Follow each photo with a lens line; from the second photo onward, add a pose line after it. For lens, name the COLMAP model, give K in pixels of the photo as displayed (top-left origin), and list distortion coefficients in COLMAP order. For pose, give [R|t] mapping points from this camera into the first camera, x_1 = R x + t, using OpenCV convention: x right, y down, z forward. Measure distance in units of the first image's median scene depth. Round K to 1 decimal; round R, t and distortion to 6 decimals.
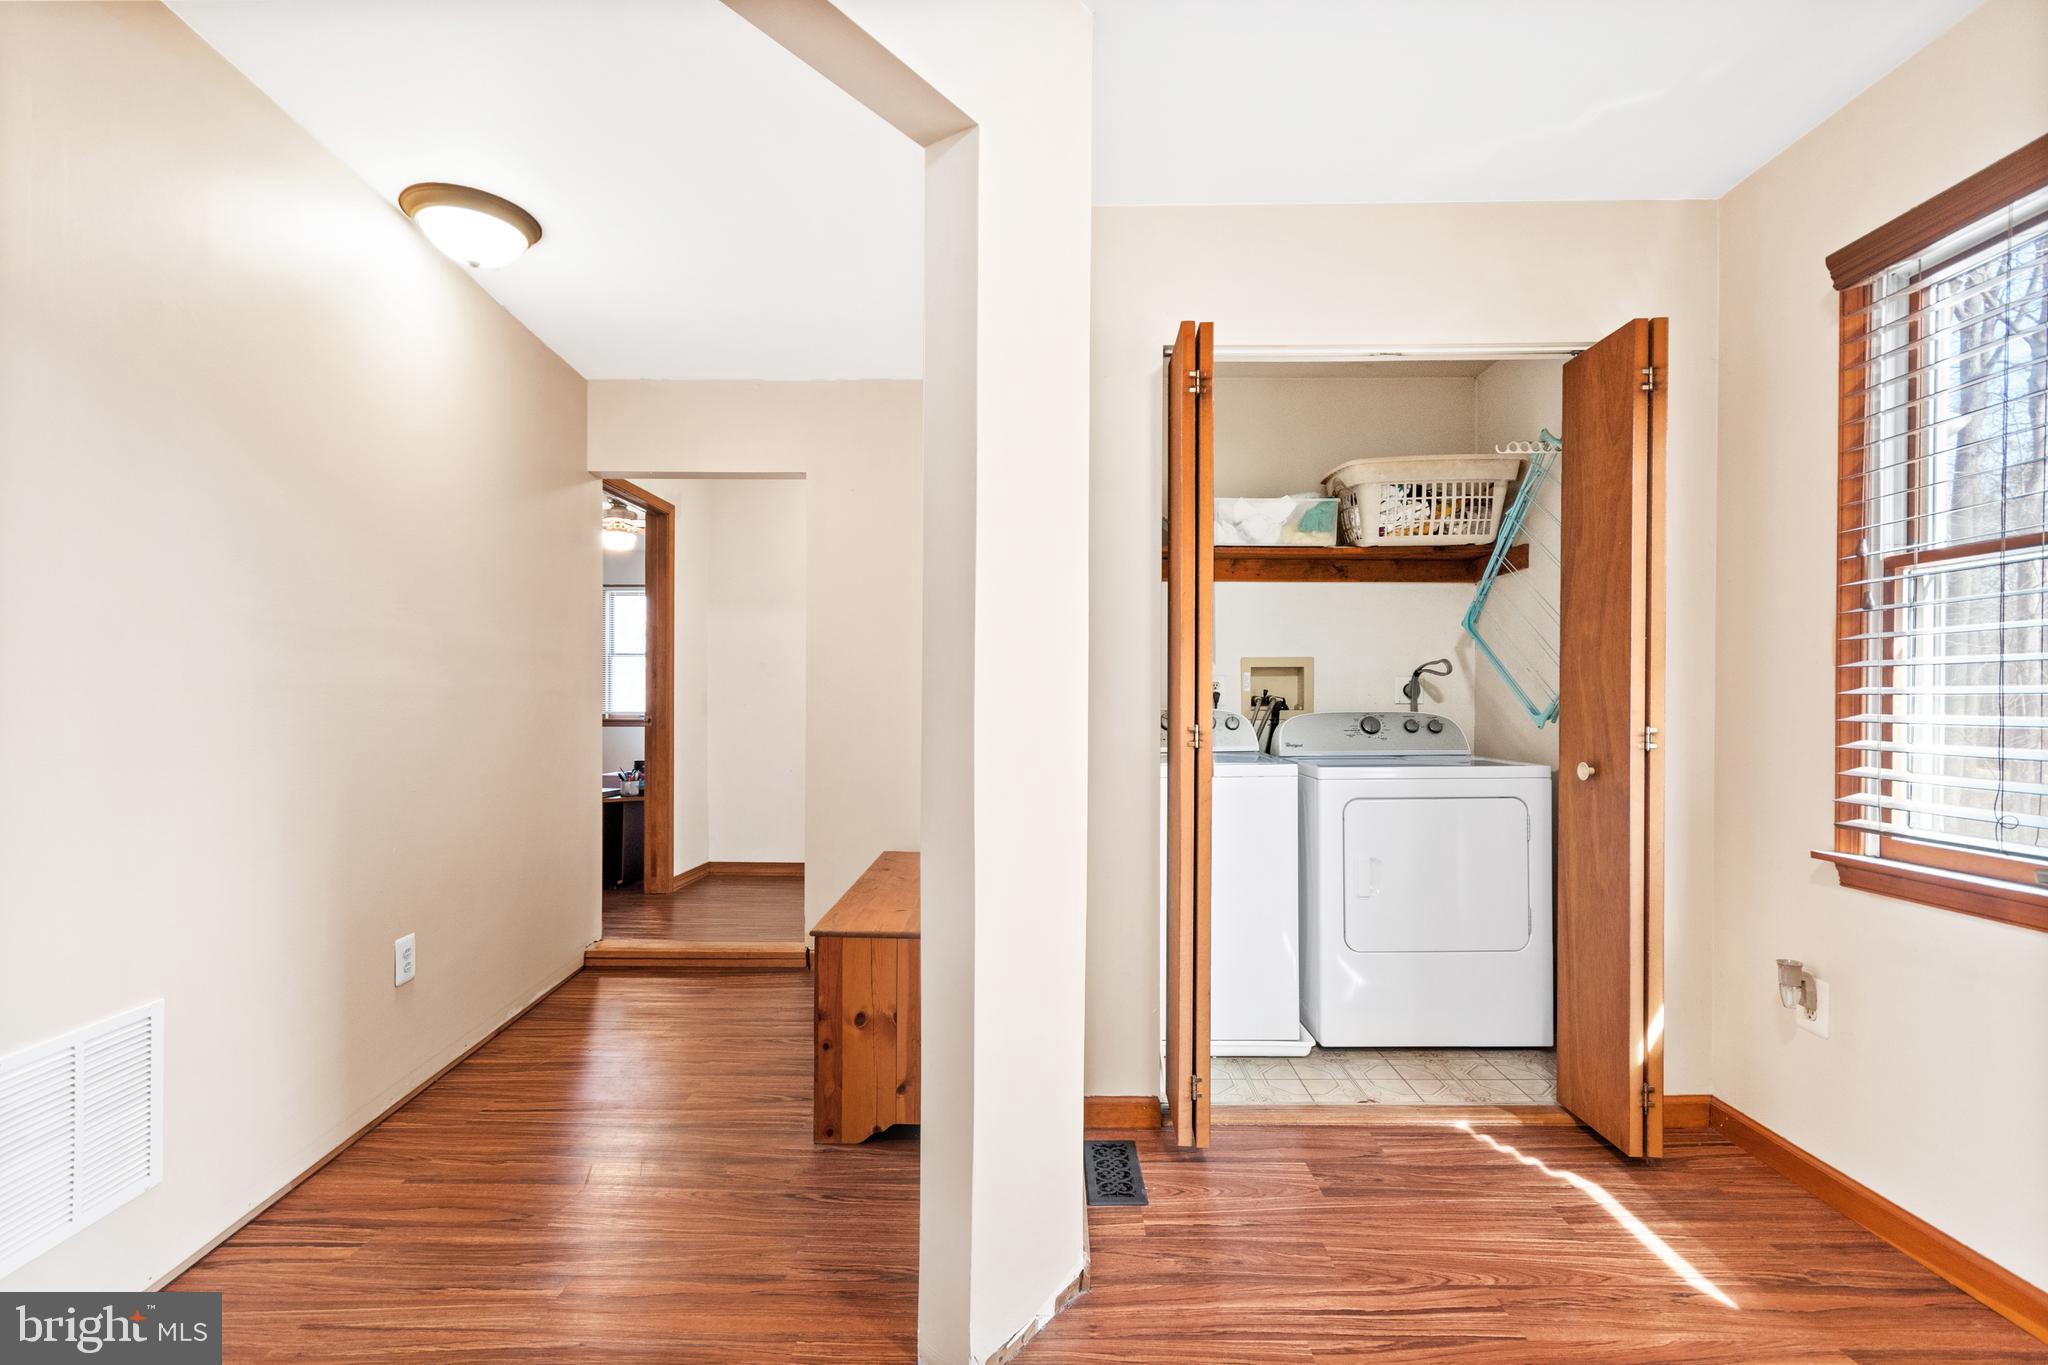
lens RADIAL K [[903.8, 0, 1022.4], [0, 903.8, 692.6], [0, 0, 1]] dist [0.002442, 0.001159]
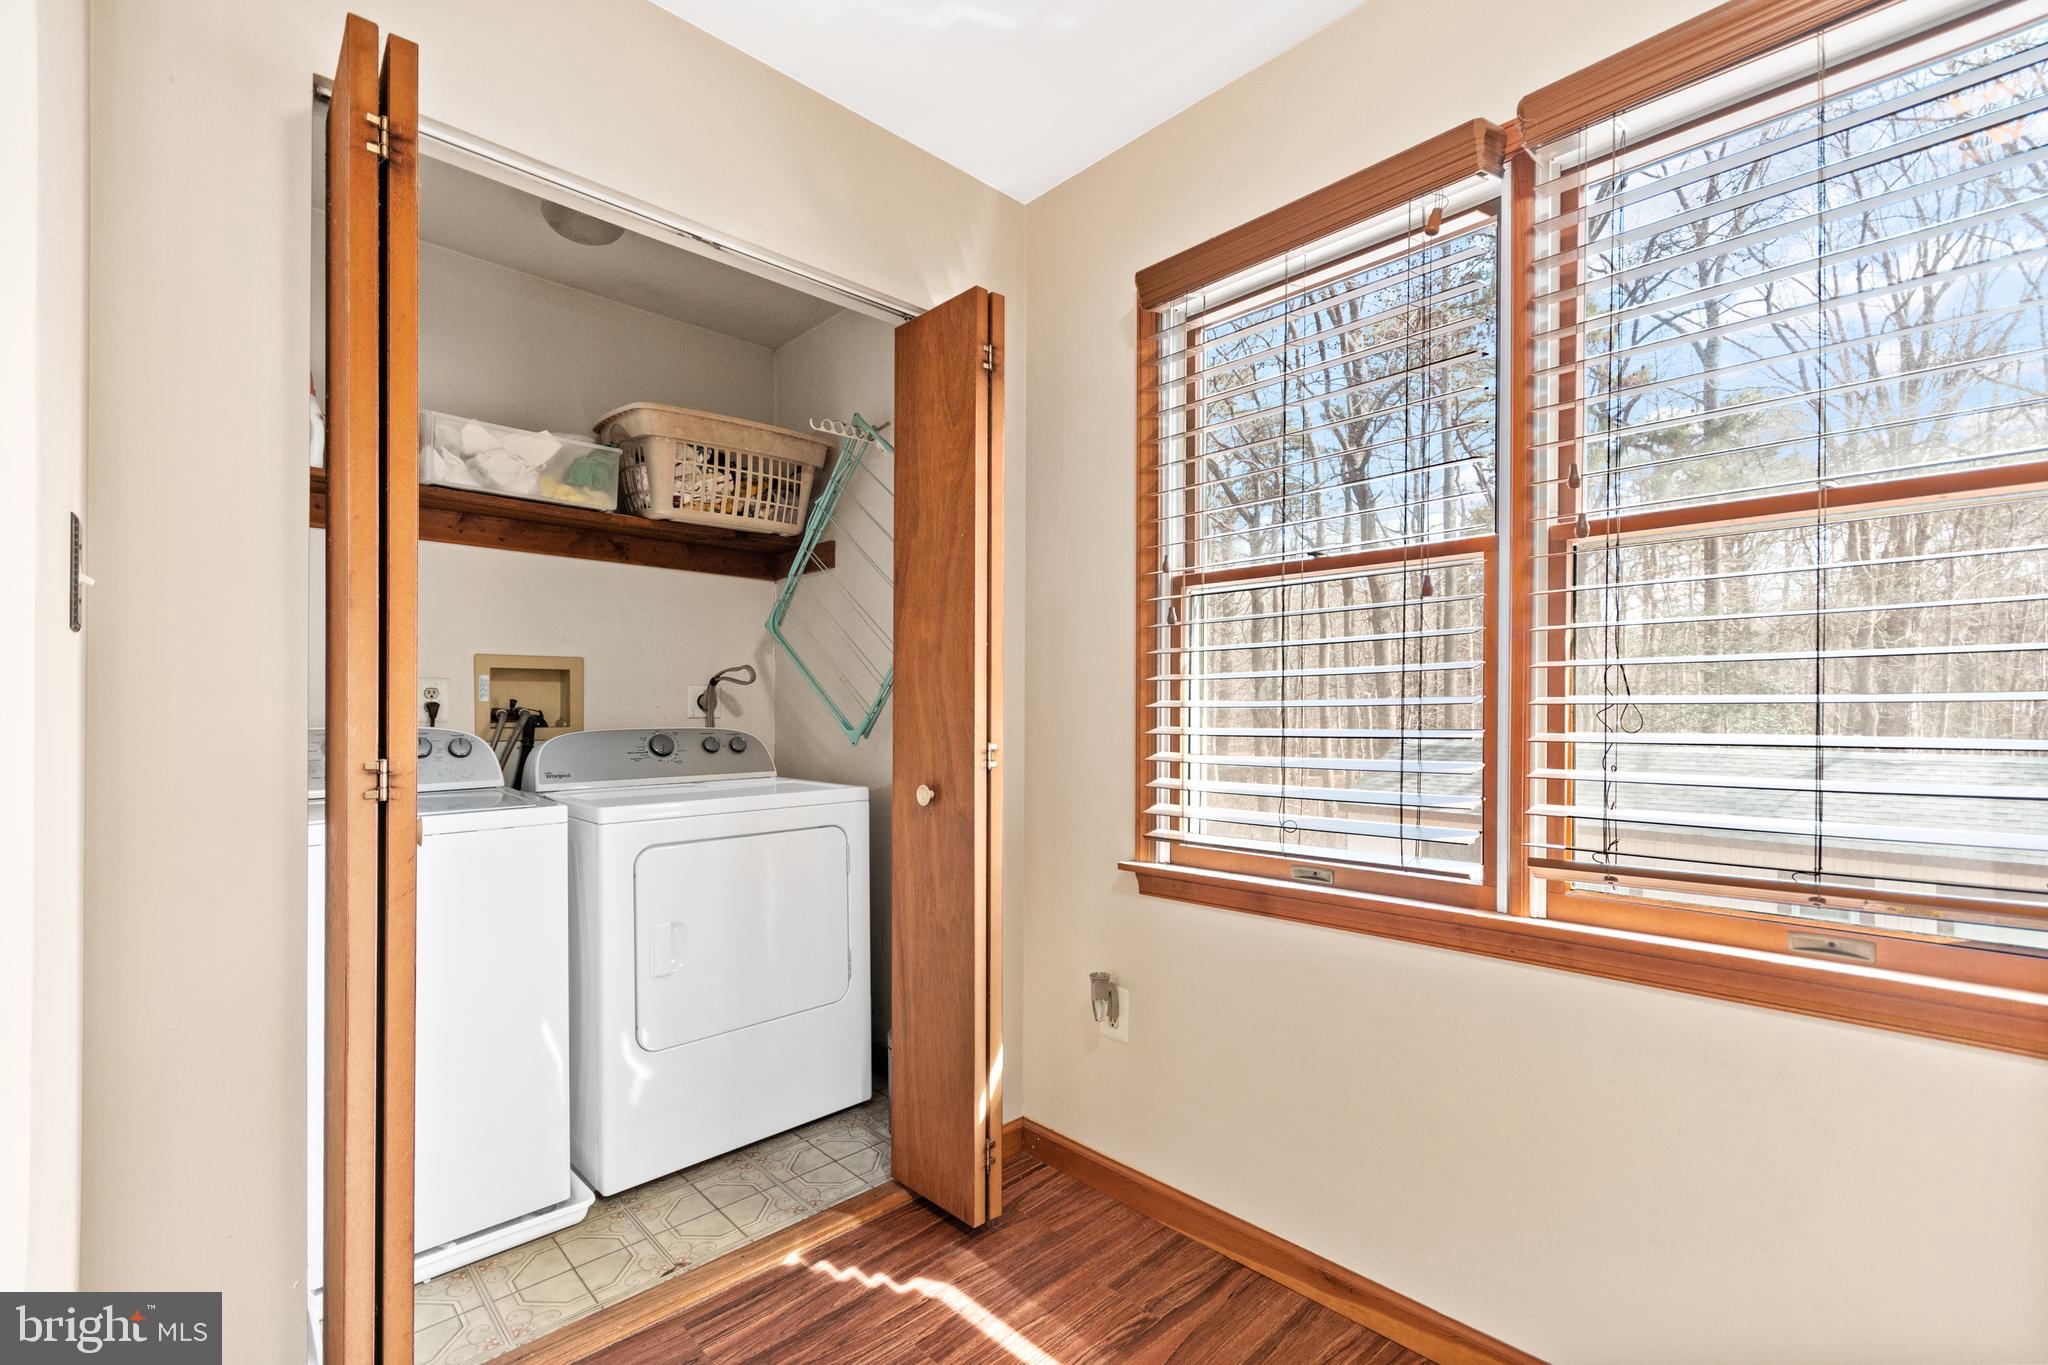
lens RADIAL K [[903.8, 0, 1024.1], [0, 903.8, 715.7], [0, 0, 1]] dist [0.002442, 0.001159]
pose [[0.708871, -0.003938, 0.705327, 0.077084], [-0.004003, 0.999946, 0.009606, 0.001869], [-0.705326, -0.009633, 0.708817, 0.320001]]
